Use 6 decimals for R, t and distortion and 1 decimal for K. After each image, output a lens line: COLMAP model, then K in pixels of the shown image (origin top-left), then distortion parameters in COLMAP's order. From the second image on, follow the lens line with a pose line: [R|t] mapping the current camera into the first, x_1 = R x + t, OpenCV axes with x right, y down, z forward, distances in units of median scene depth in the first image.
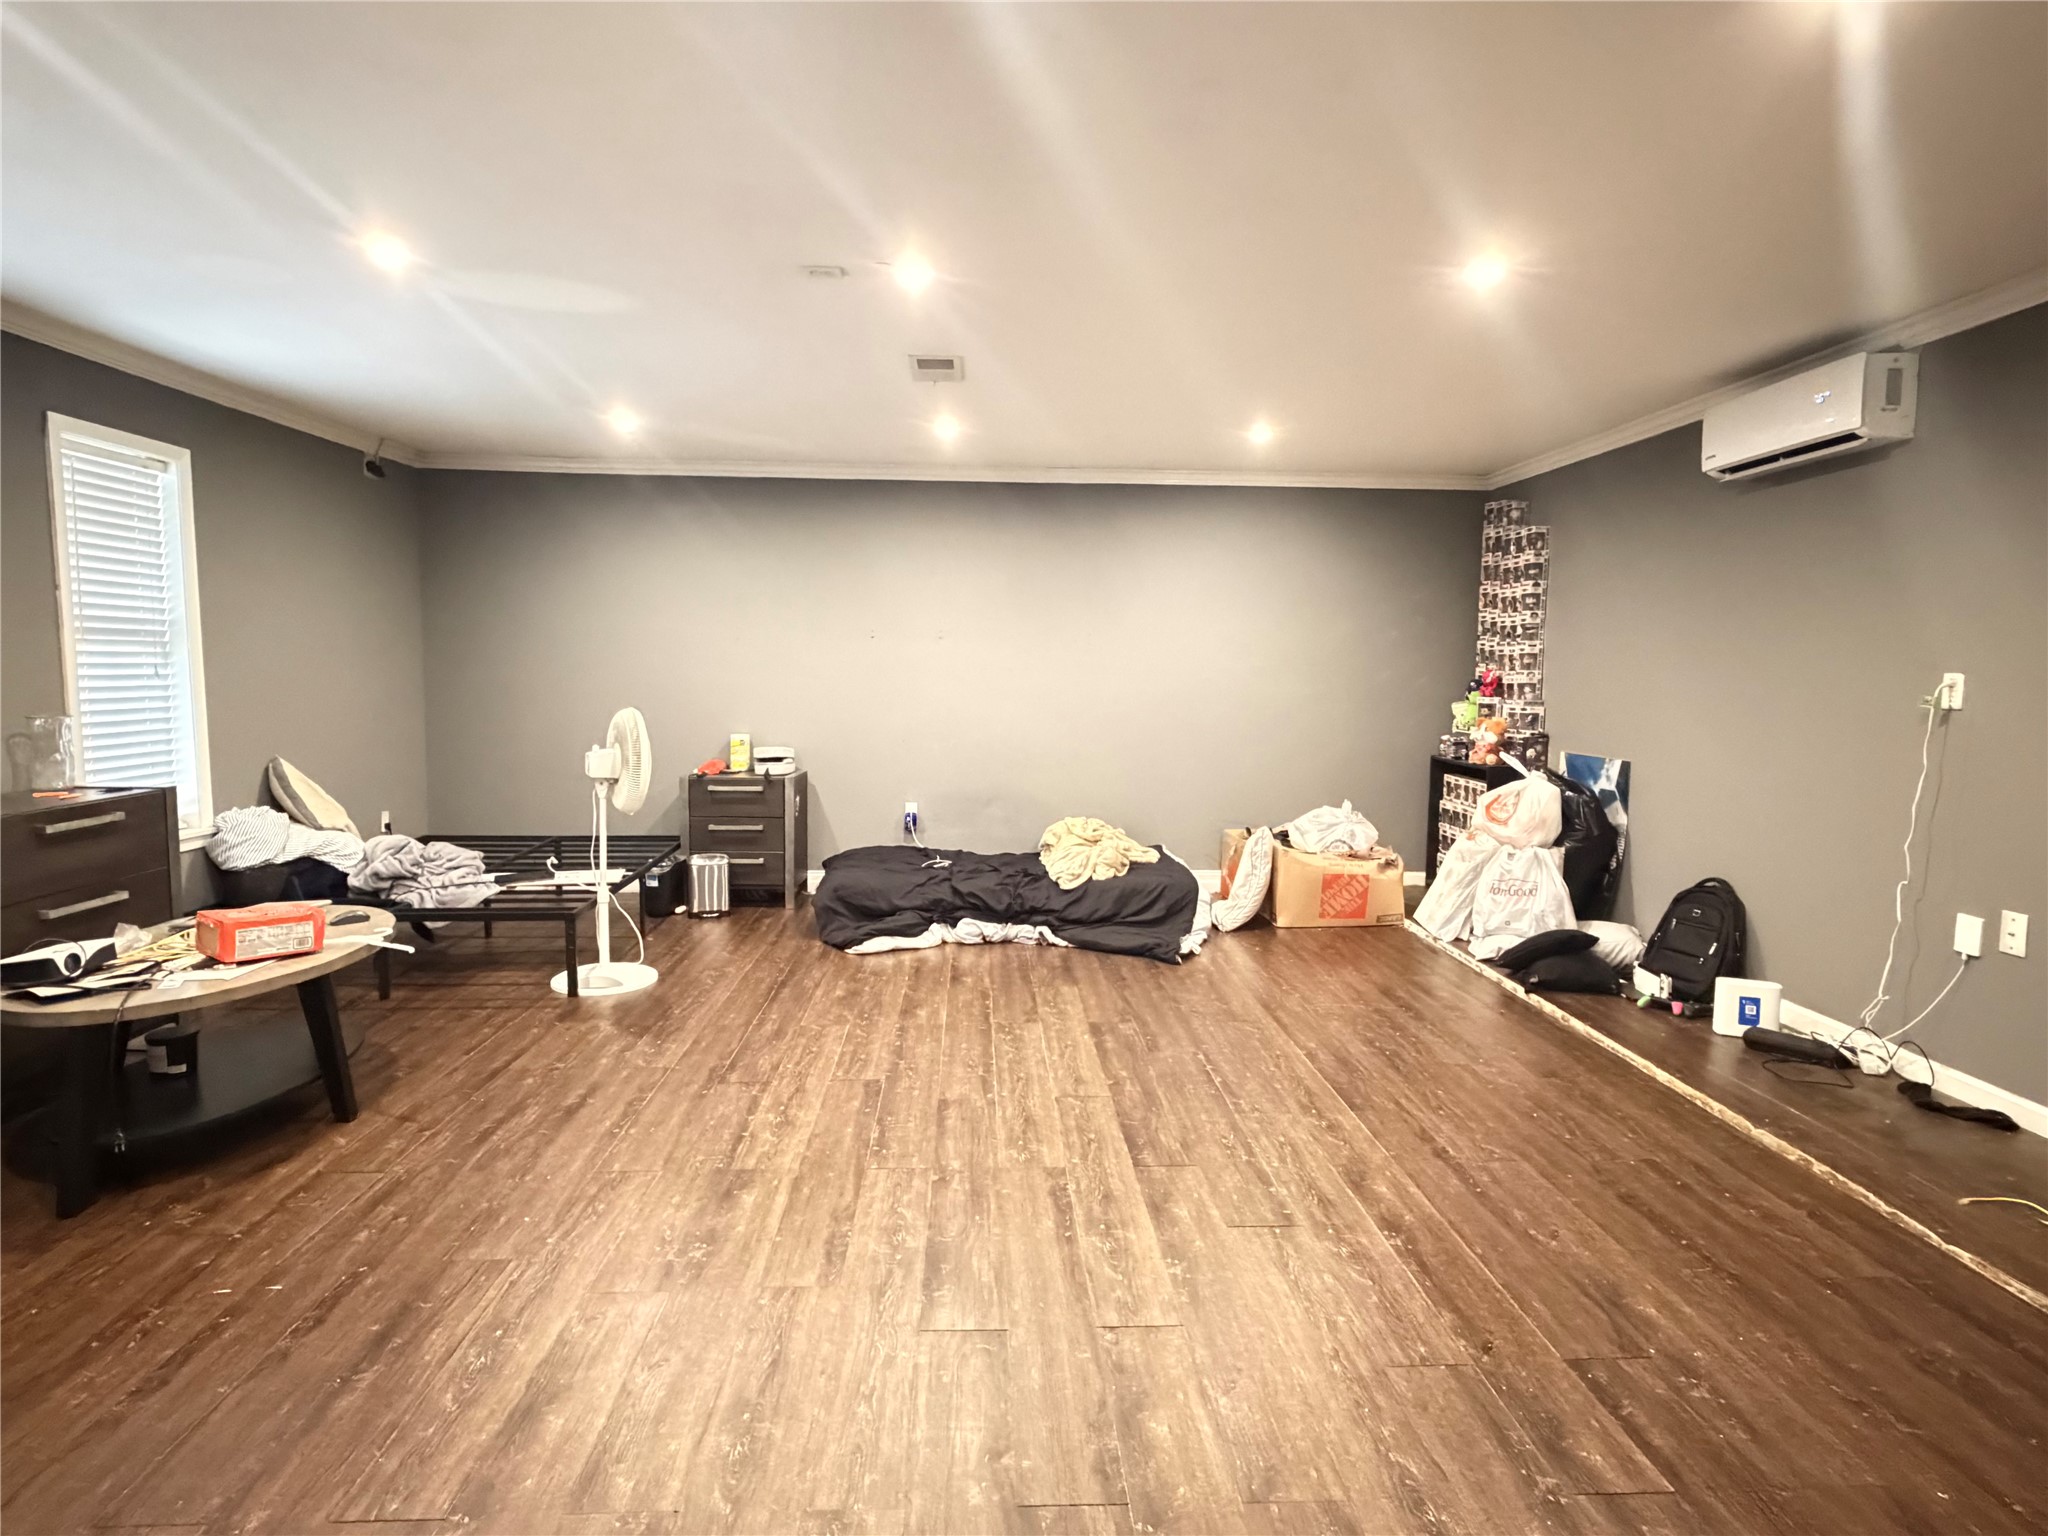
lens RADIAL K [[1103.5, 0, 1021.1], [0, 1103.5, 768.2], [0, 0, 1]] dist [0.001374, -0.000766]
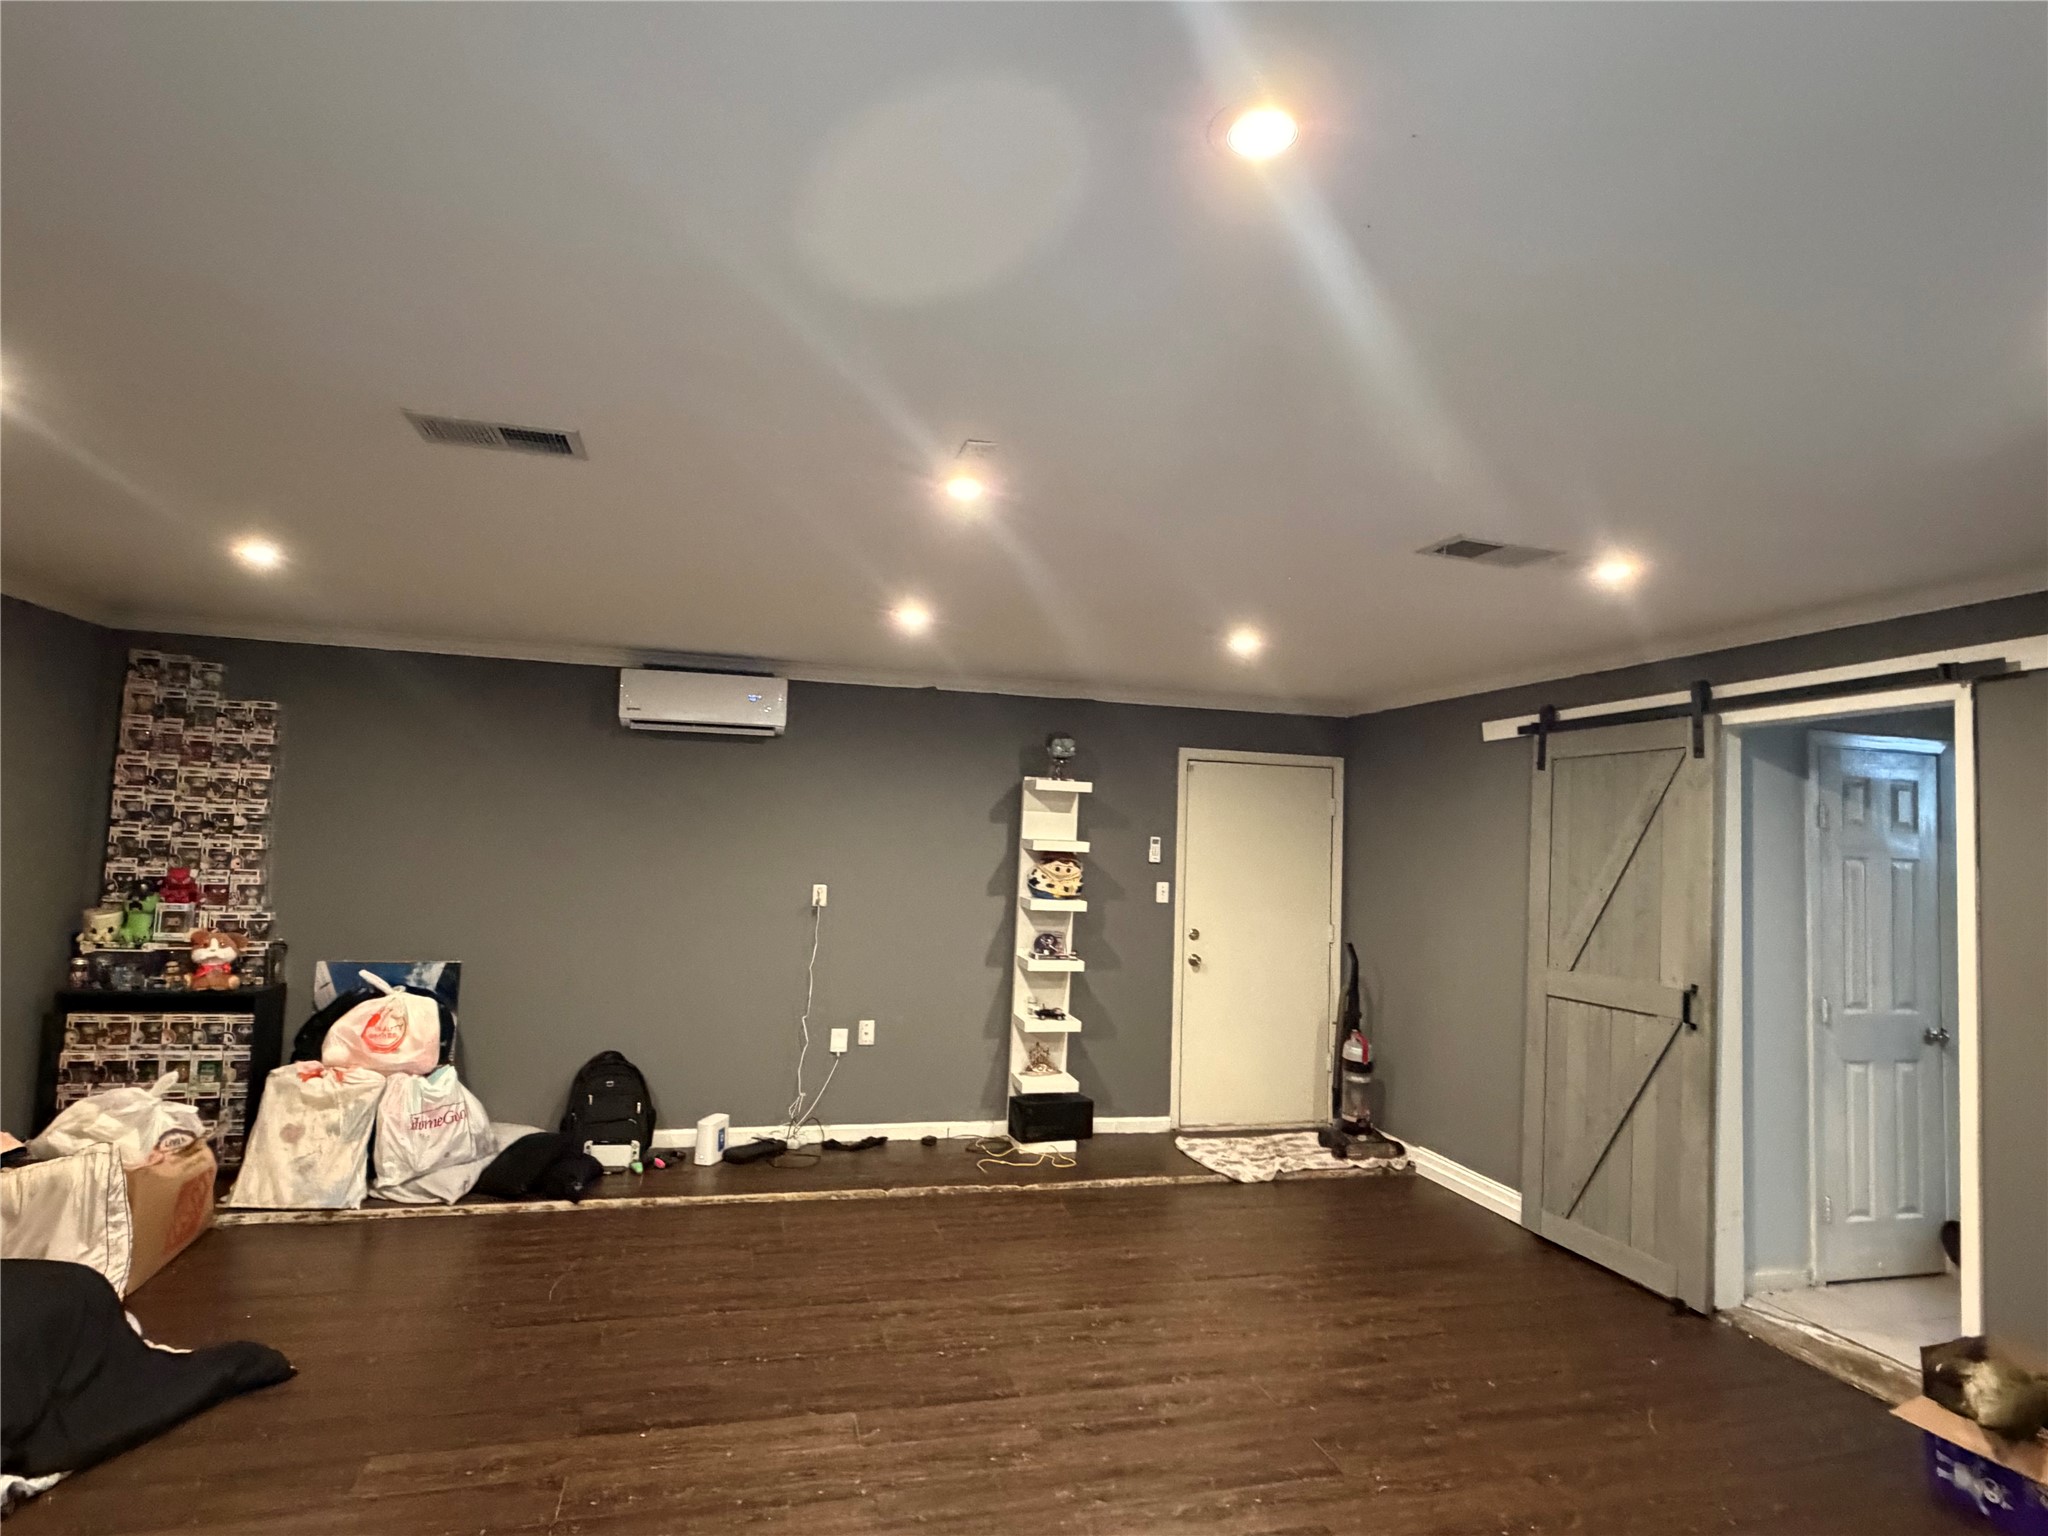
lens RADIAL K [[1103.5, 0, 1021.1], [0, 1103.5, 768.2], [0, 0, 1]] dist [0.001374, -0.000766]
pose [[-0.208912, 0.048696, 0.976721, -0.805524], [0.048612, 0.998042, -0.039361, -0.171296], [-0.976725, 0.039258, -0.210870, 0.992125]]
